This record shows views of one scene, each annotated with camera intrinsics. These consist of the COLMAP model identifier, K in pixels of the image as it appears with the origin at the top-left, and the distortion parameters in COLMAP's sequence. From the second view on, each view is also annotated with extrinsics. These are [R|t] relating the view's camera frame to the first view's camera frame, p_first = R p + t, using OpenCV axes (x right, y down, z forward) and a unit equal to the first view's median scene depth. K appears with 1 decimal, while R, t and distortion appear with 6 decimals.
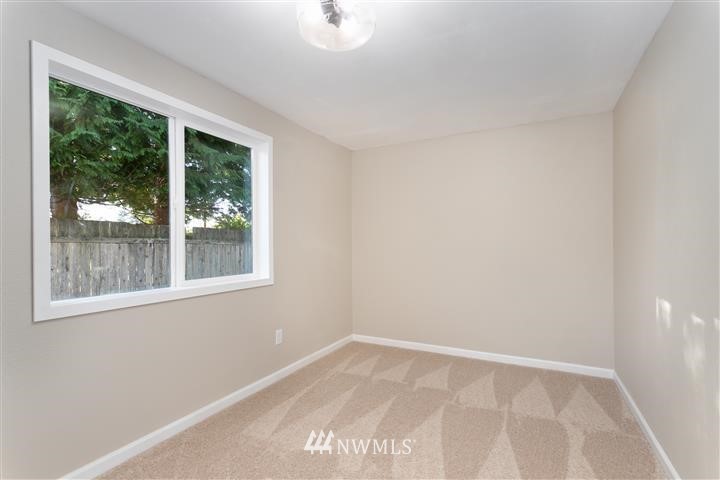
lens RADIAL K [[342.6, 0, 358.3], [0, 342.6, 241.9], [0, 0, 1]] dist [0.005652, 0.001360]
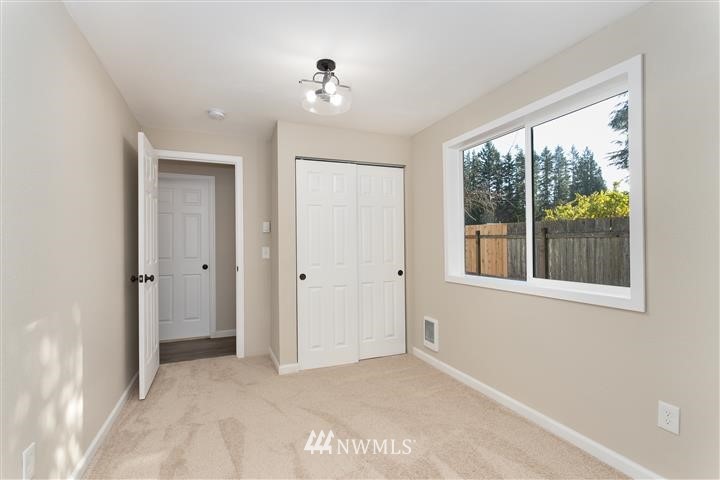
lens RADIAL K [[342.6, 0, 357.1], [0, 342.6, 240.3], [0, 0, 1]] dist [0.005652, 0.001360]
pose [[-0.625816, -0.006931, -0.779940, 0.563553], [-0.000425, 0.999963, -0.008546, 0.009354], [0.779971, -0.005017, -0.625796, 1.107608]]
